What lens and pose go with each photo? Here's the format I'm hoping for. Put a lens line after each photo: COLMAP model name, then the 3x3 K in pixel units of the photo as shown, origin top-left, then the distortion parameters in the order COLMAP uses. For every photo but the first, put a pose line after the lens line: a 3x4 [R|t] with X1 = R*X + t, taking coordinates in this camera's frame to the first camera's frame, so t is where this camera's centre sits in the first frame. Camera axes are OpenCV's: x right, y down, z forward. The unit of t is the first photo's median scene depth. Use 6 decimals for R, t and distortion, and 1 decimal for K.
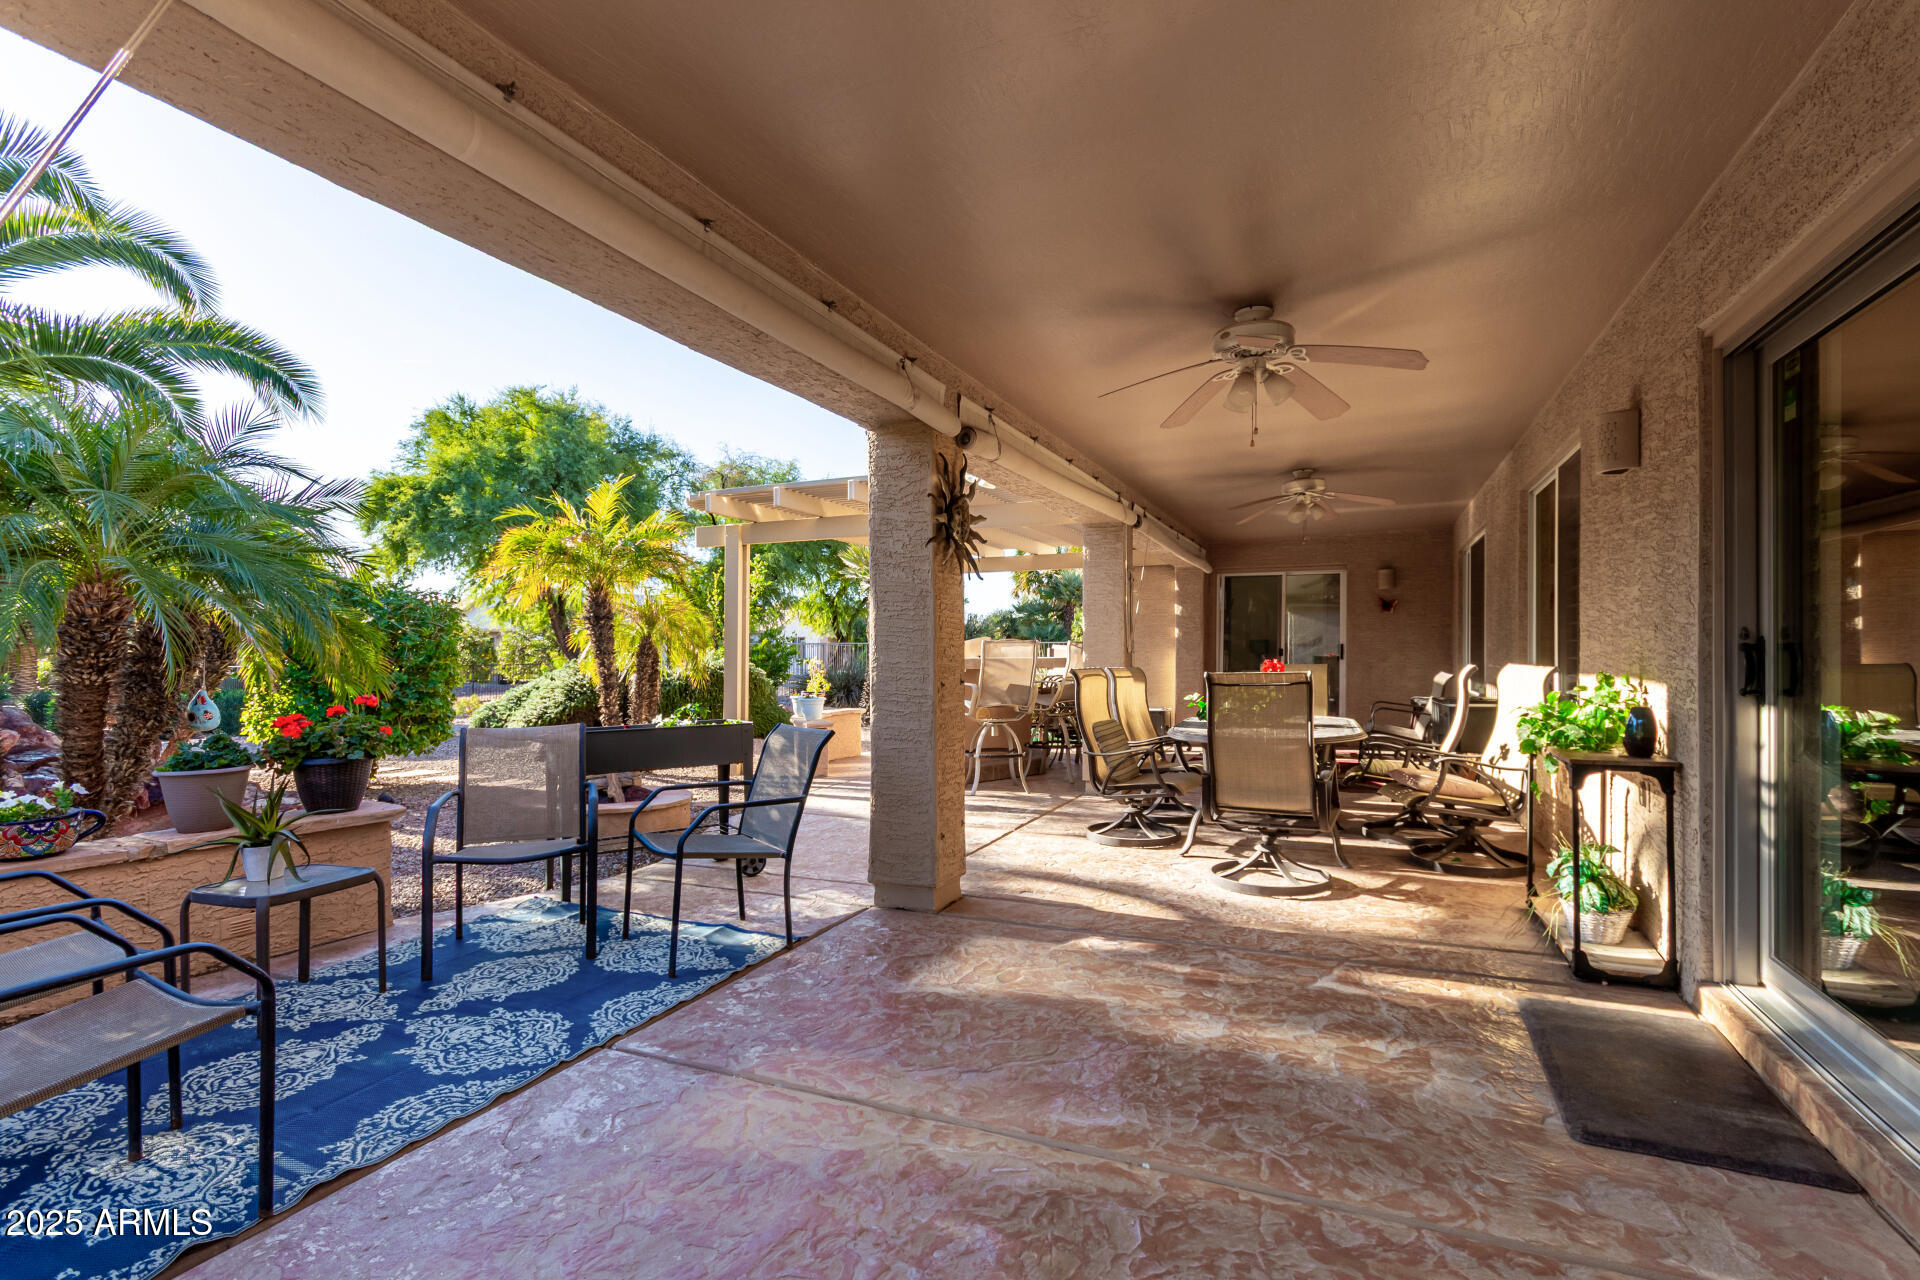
lens RADIAL K [[906.0, 0, 960.0], [0, 906.0, 640.0], [0, 0, 1]] dist [-0.005115, -0.000383]
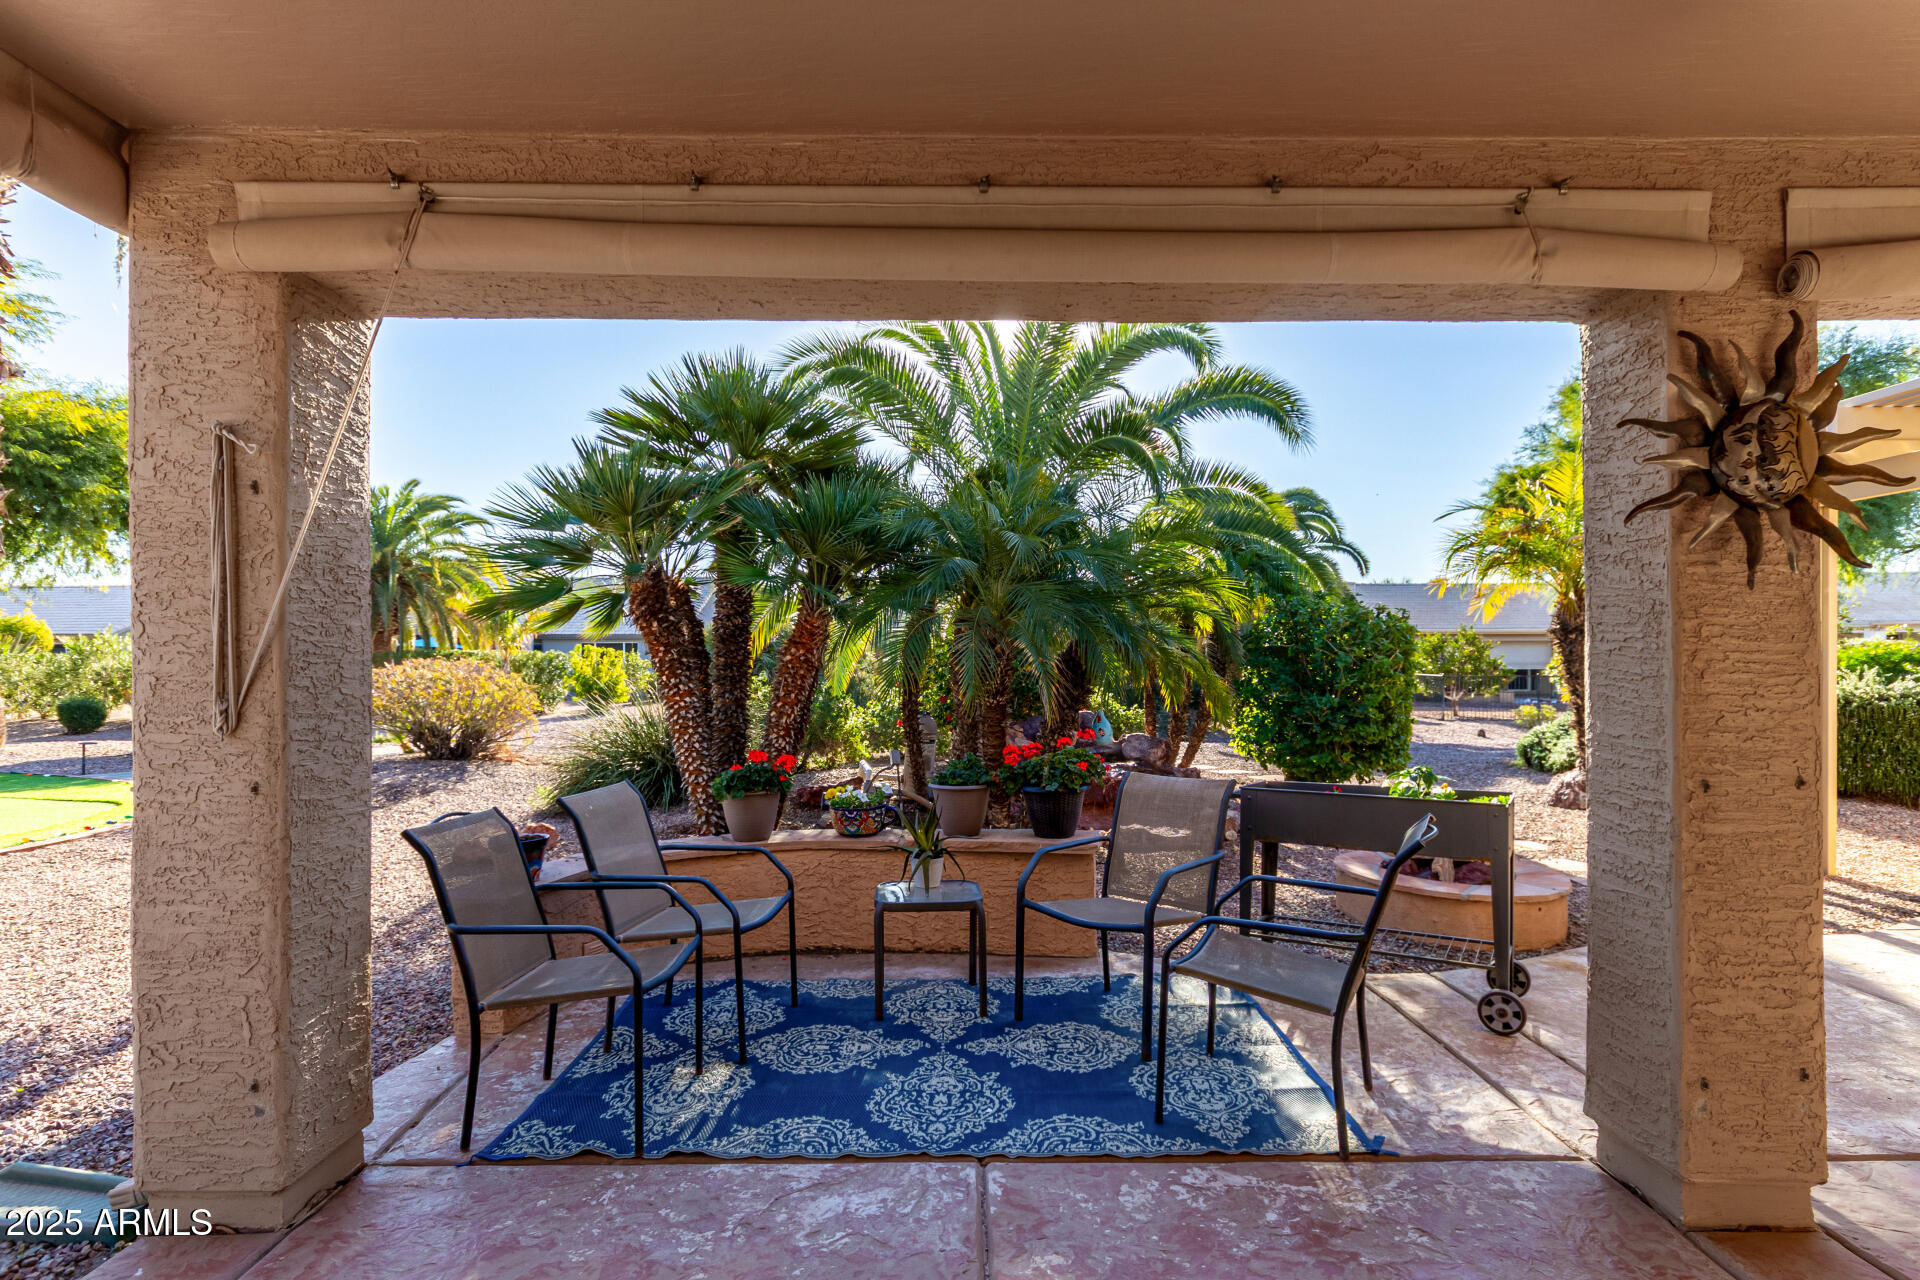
lens RADIAL K [[992.0, 0, 964.3], [0, 992.0, 650.0], [0, 0, 1]] dist [0.001118, -0.000332]
pose [[0.402358, -0.003350, -0.915476, 0.414257], [0.012403, 0.999921, 0.001792, -0.042259], [0.915398, -0.012076, 0.402368, 0.510819]]
